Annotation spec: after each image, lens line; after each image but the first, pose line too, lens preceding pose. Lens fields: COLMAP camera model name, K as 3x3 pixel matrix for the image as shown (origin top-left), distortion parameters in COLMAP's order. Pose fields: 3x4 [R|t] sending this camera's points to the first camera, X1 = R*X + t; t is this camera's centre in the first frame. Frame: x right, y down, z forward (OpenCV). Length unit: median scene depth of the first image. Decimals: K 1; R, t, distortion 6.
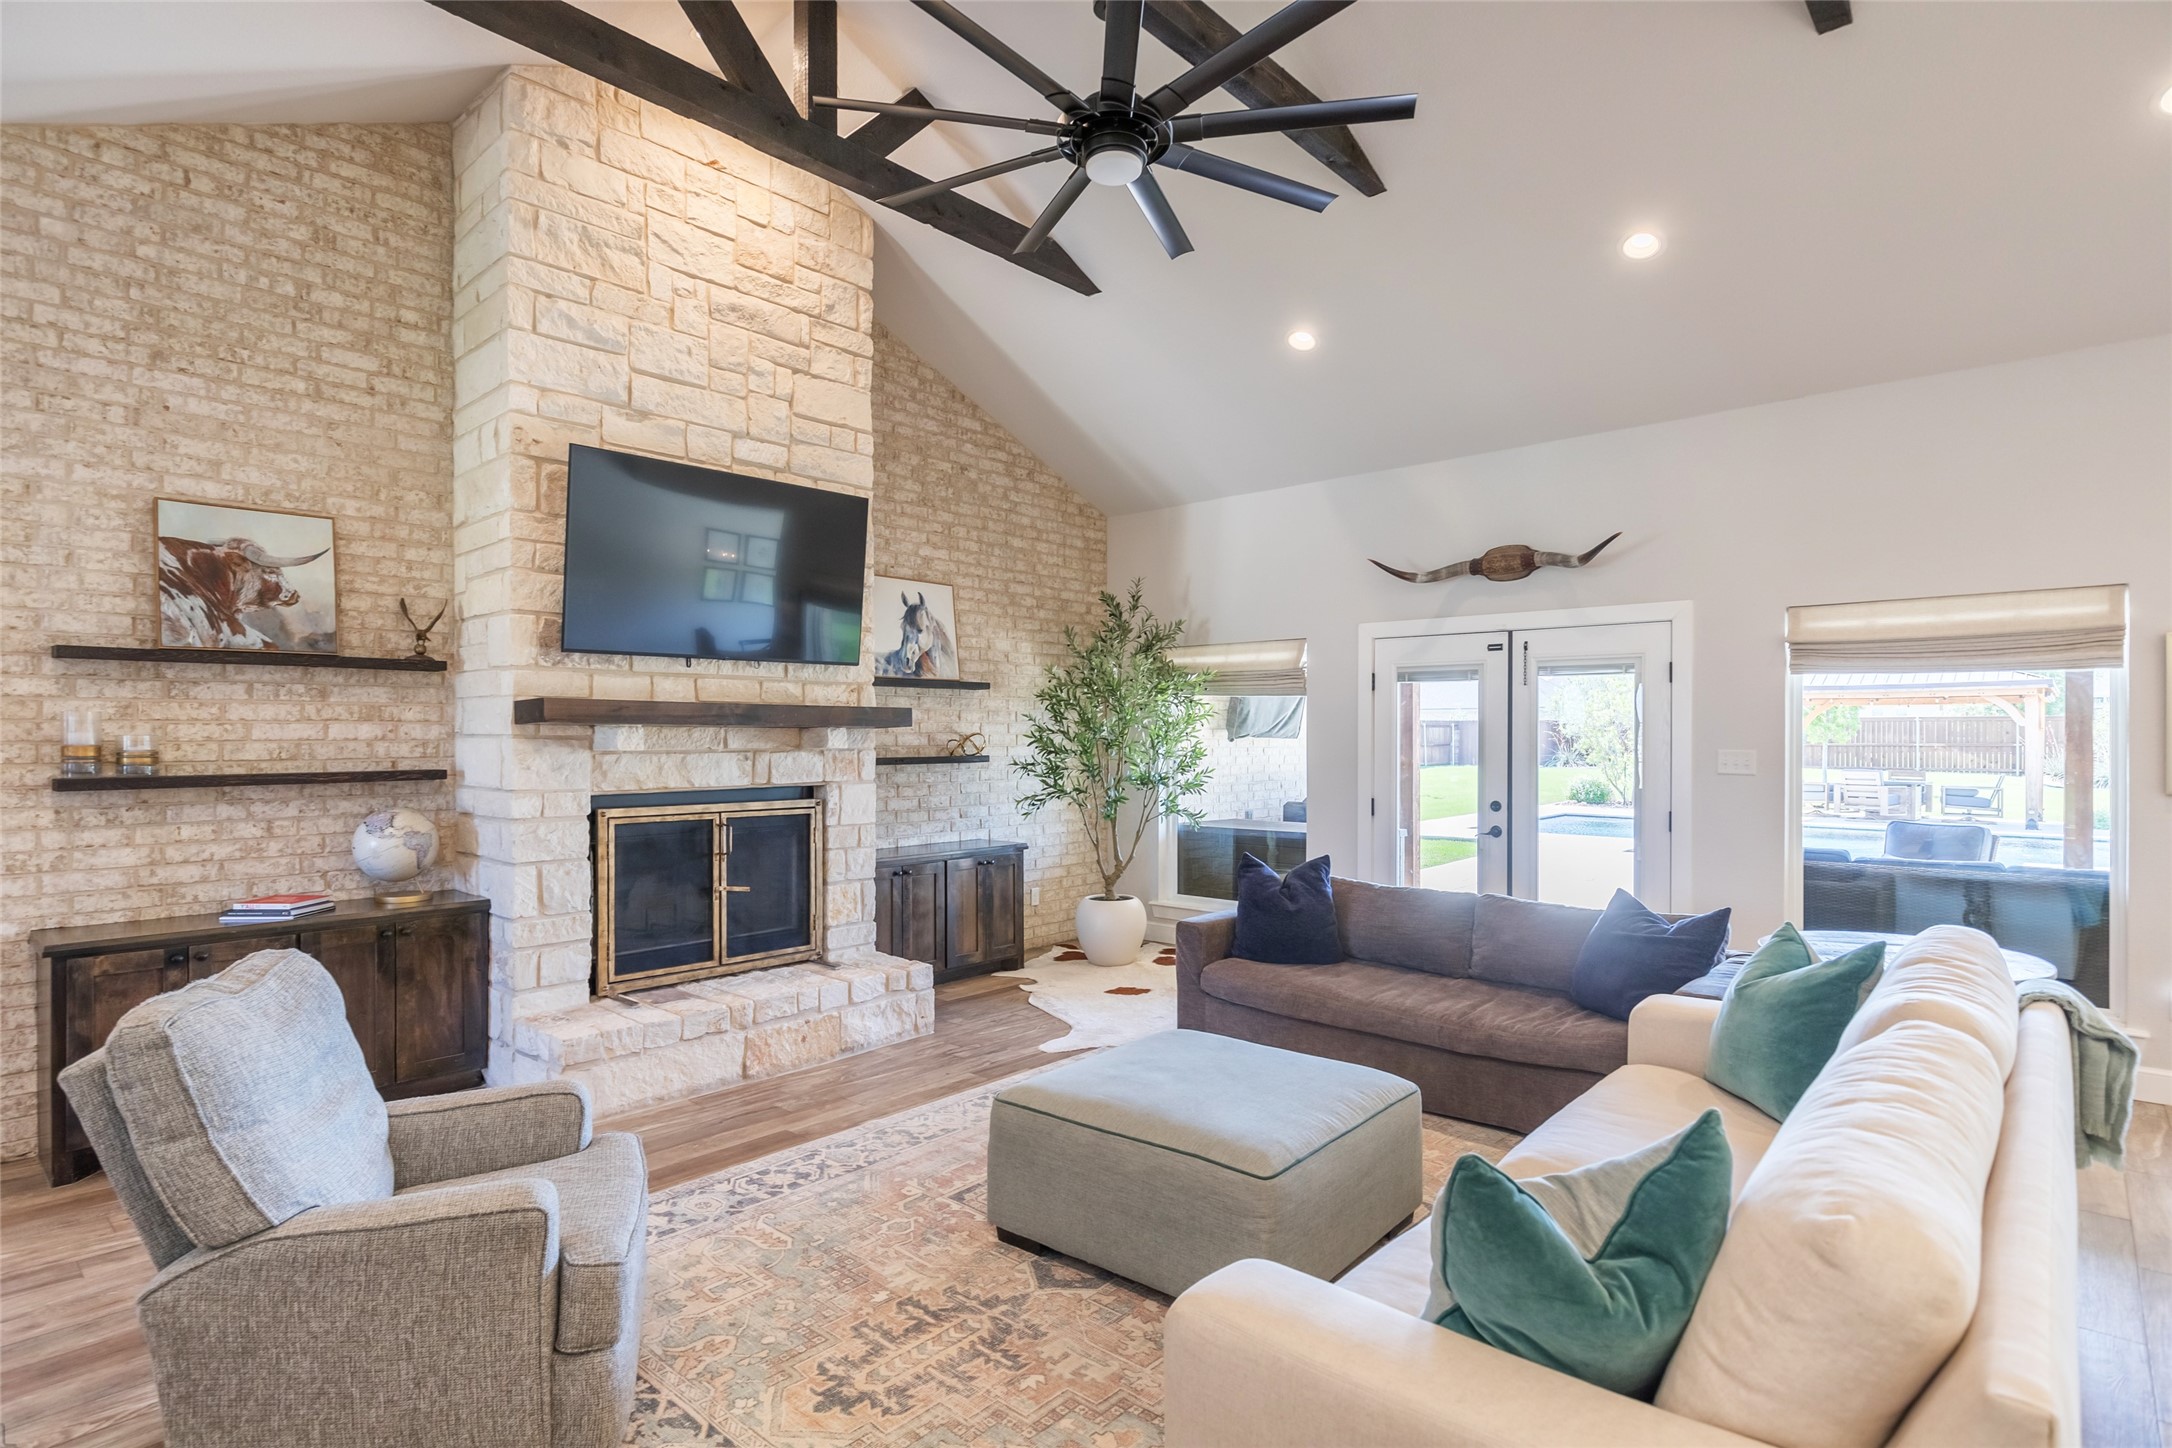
lens RADIAL K [[1095.0, 0, 1093.0], [0, 1095.0, 739.4], [0, 0, 1]] dist [0.000032, 0.000187]
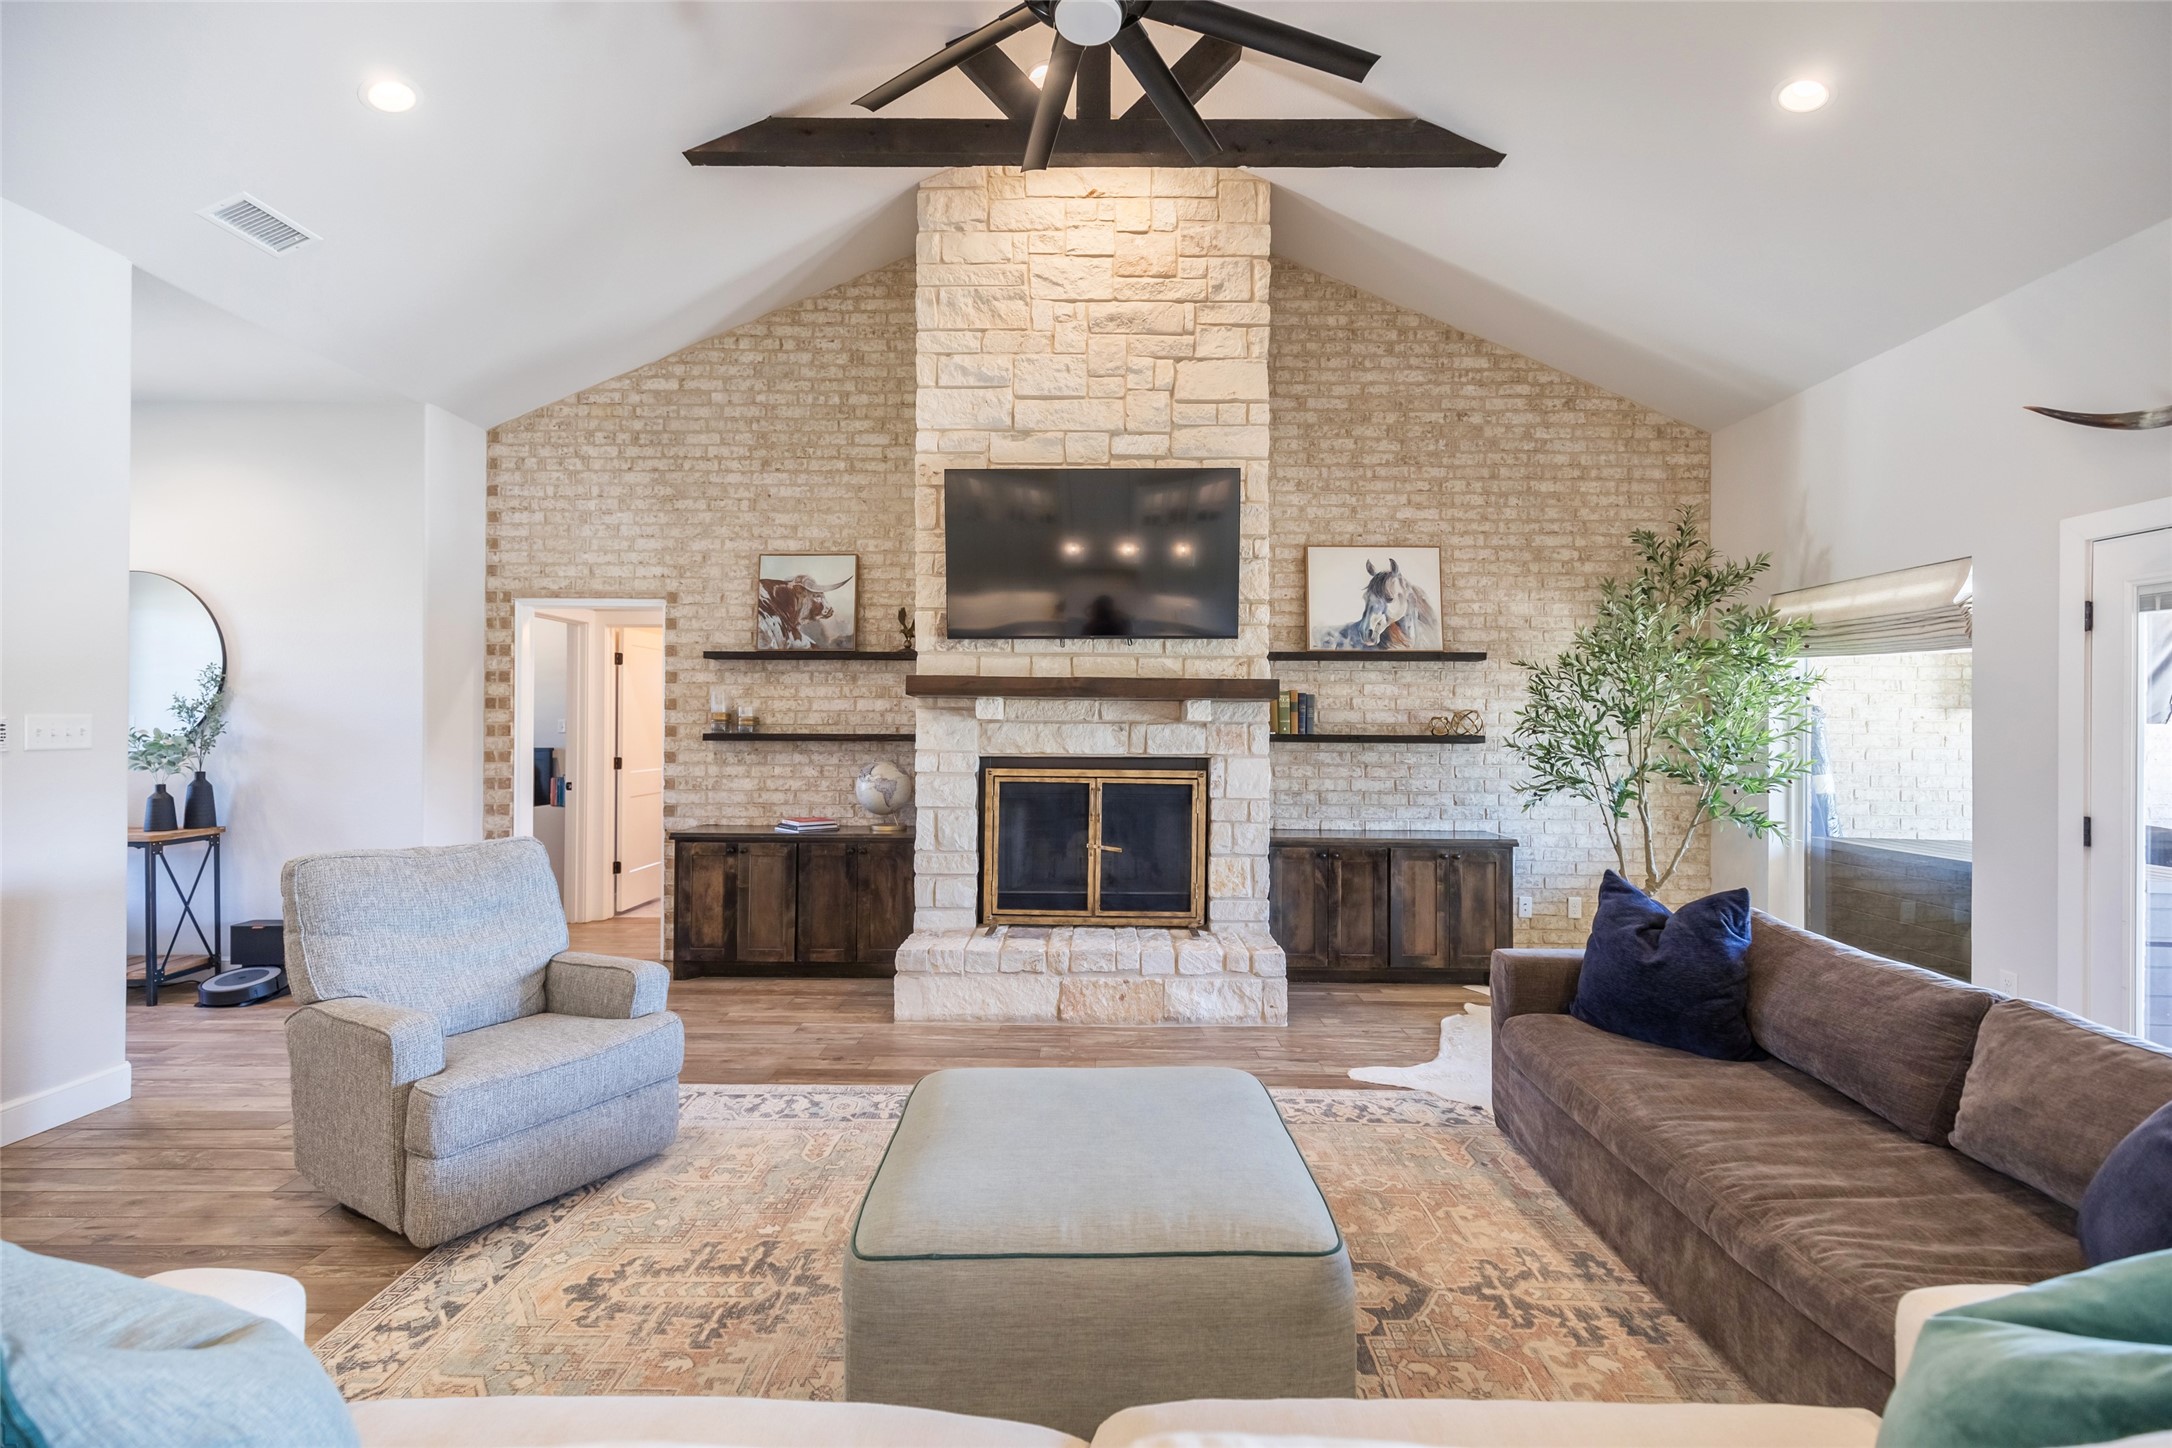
lens RADIAL K [[982.0, 0, 1094.9], [0, 982.0, 722.2], [0, 0, 1]] dist [0.008742, -0.000018]
pose [[0.659909, 0.002850, -0.751340, 0.425759], [-0.010664, 0.999928, -0.005573, 0.017061], [0.751270, 0.011689, 0.659891, 0.364404]]
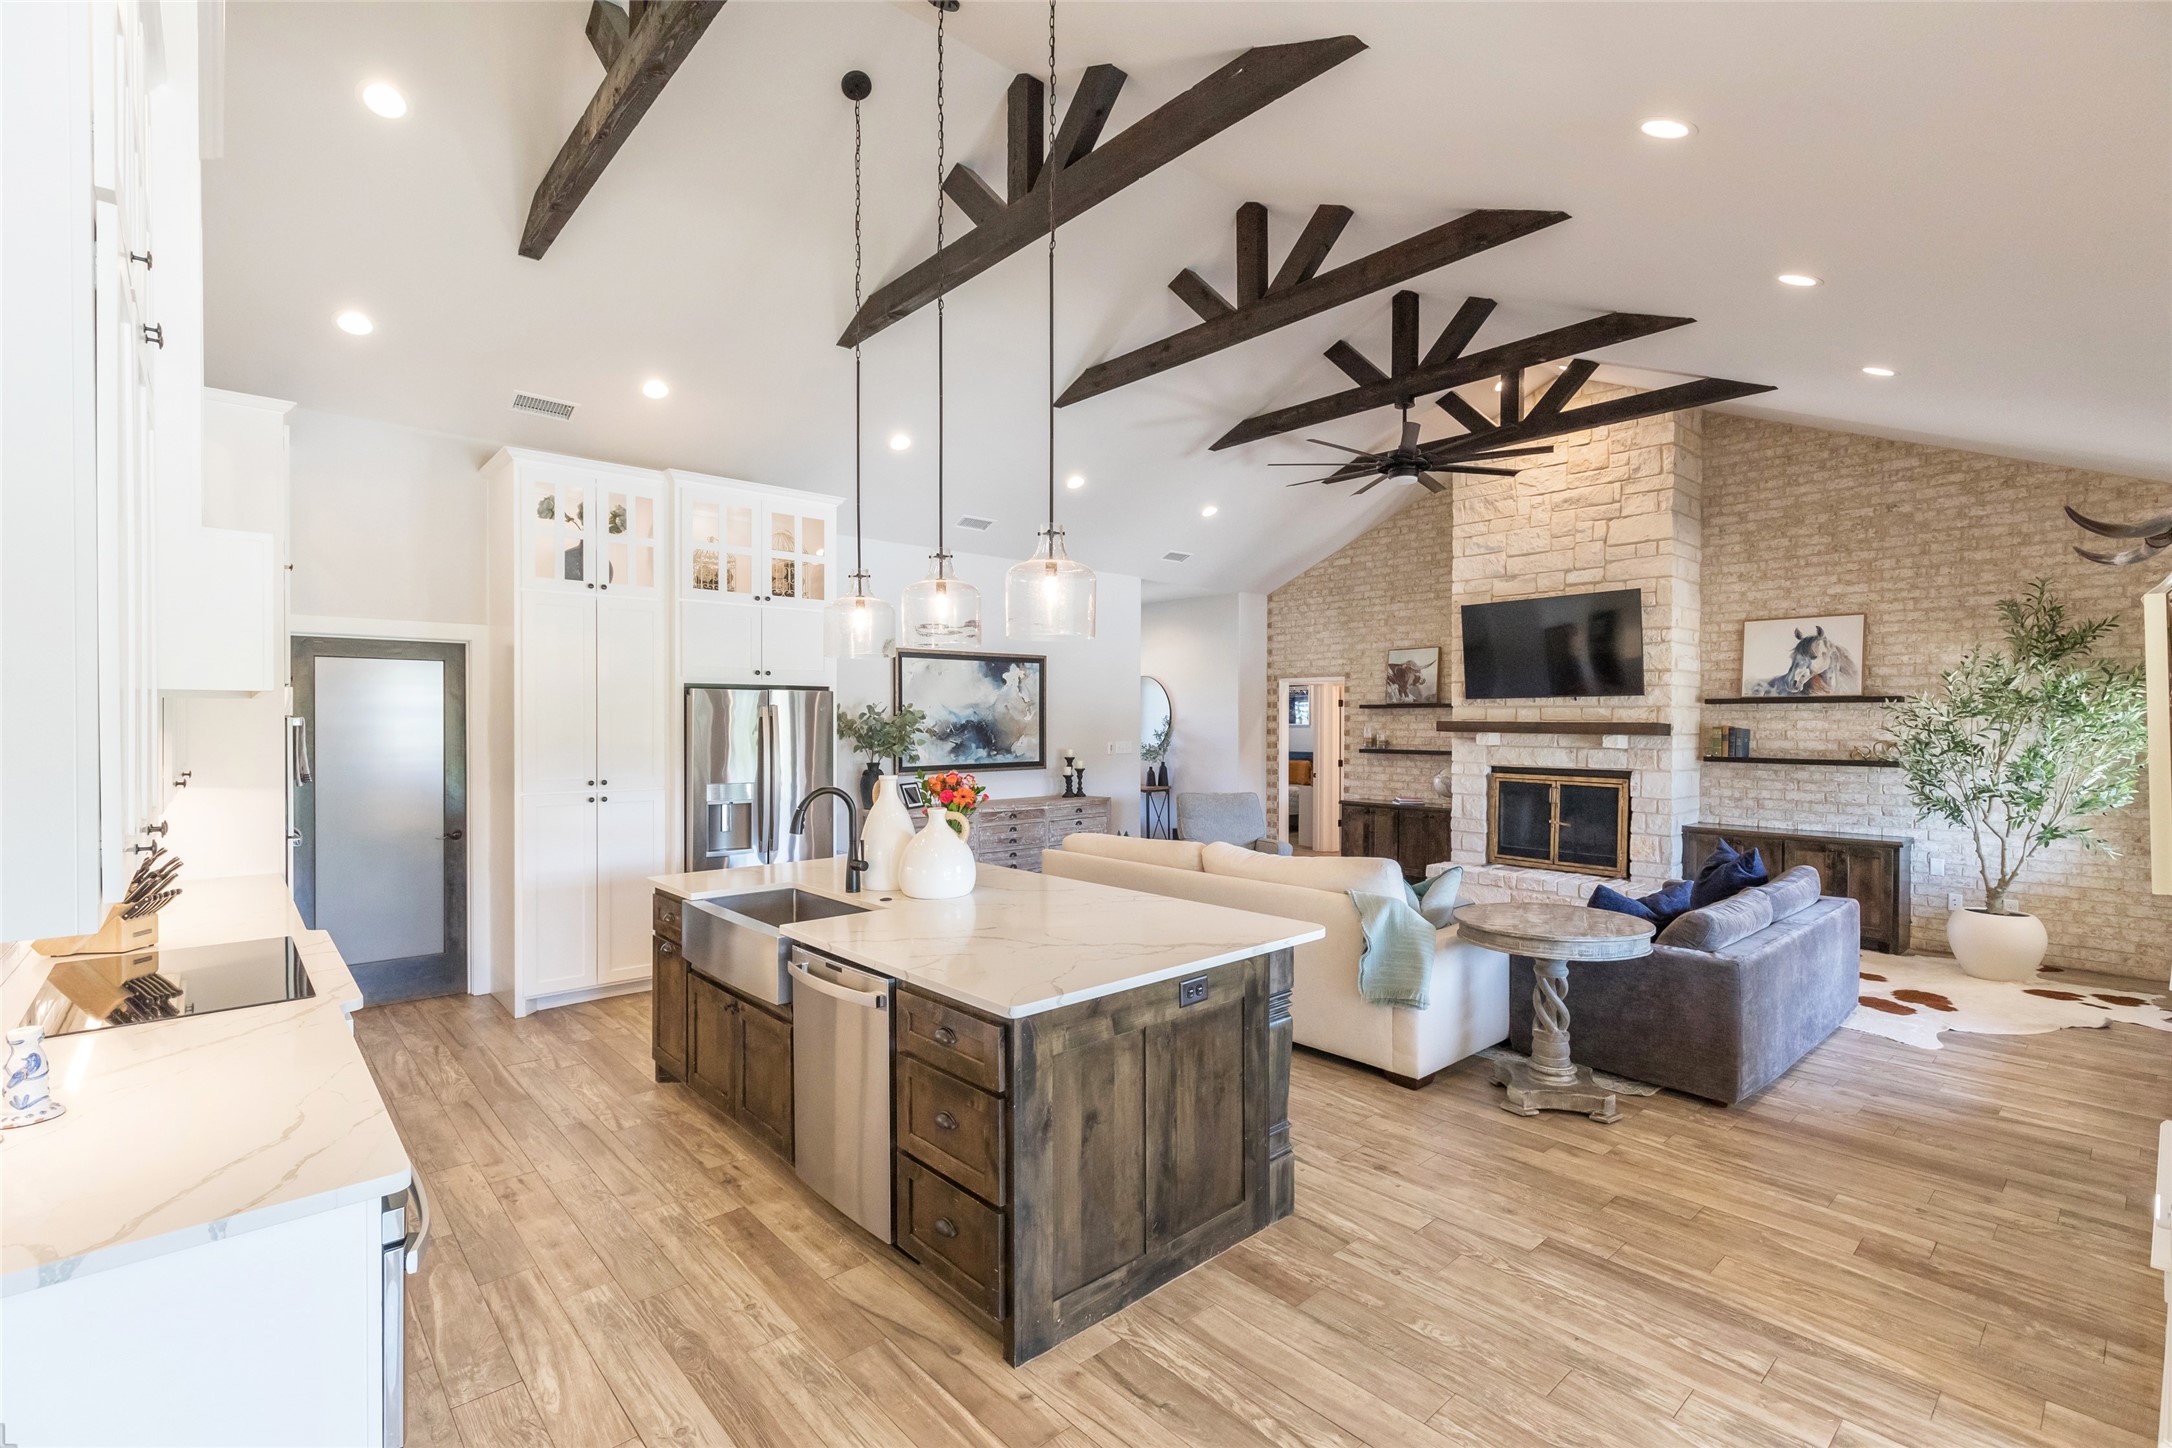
lens RADIAL K [[988.9, 0, 1089.9], [0, 988.9, 734.7], [0, 0, 1]] dist [0.000823, 0.000573]
pose [[-0.108735, 0.015908, -0.993943, 1.459171], [-0.007904, 0.999826, 0.016867, -0.033738], [0.994039, 0.009690, -0.108590, 0.429610]]
